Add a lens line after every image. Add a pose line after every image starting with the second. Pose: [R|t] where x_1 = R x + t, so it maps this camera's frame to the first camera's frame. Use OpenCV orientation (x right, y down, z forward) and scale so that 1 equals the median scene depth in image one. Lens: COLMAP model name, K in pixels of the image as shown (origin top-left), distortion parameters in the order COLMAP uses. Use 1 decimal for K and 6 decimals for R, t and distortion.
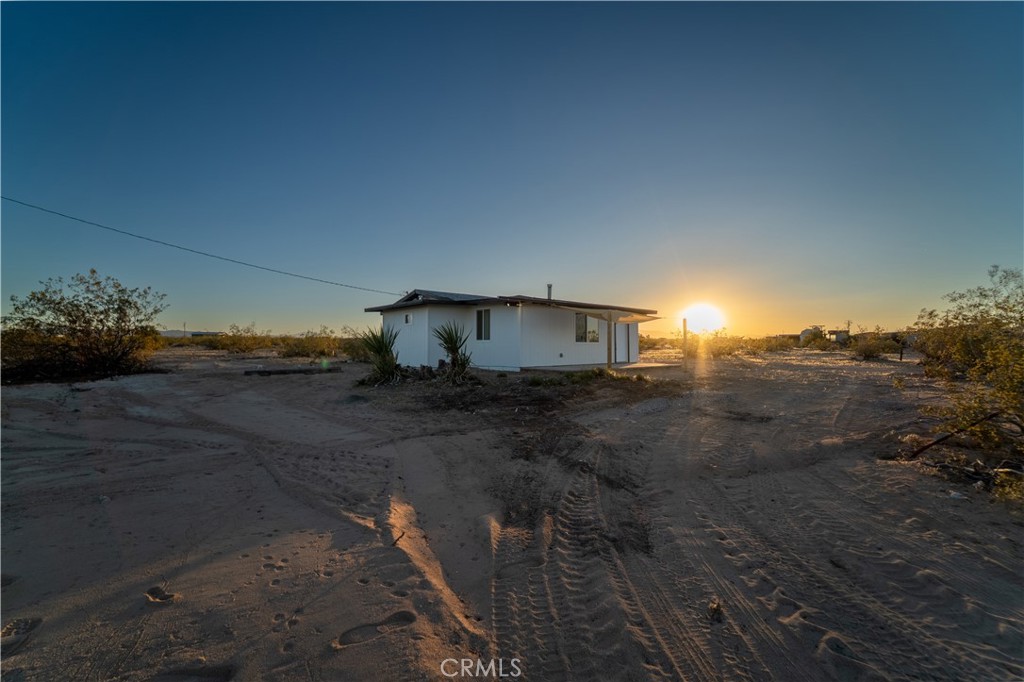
lens RADIAL K [[413.9, 0, 509.4], [0, 413.9, 339.3], [0, 0, 1]] dist [-0.020114, -0.000697]
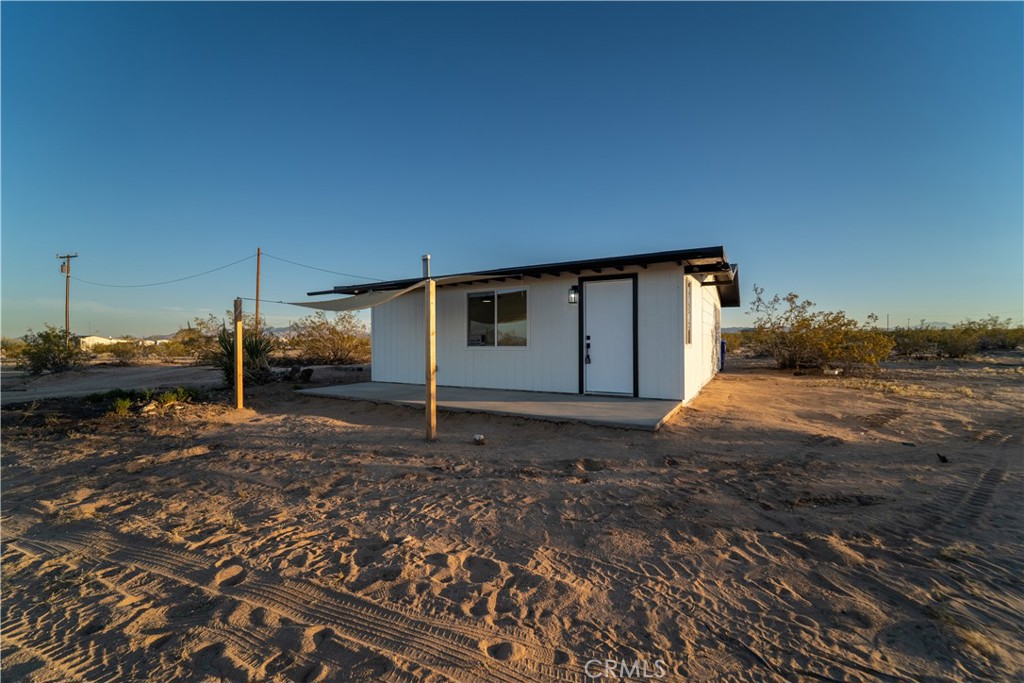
lens RADIAL K [[412.1, 0, 508.9], [0, 412.1, 344.2], [0, 0, 1]] dist [-0.021052, 0.000517]
pose [[0.328620, 0.001044, -0.944462, 1.094375], [0.019573, 0.999777, 0.007916, 0.001220], [0.944259, -0.021087, 0.328526, 1.347847]]
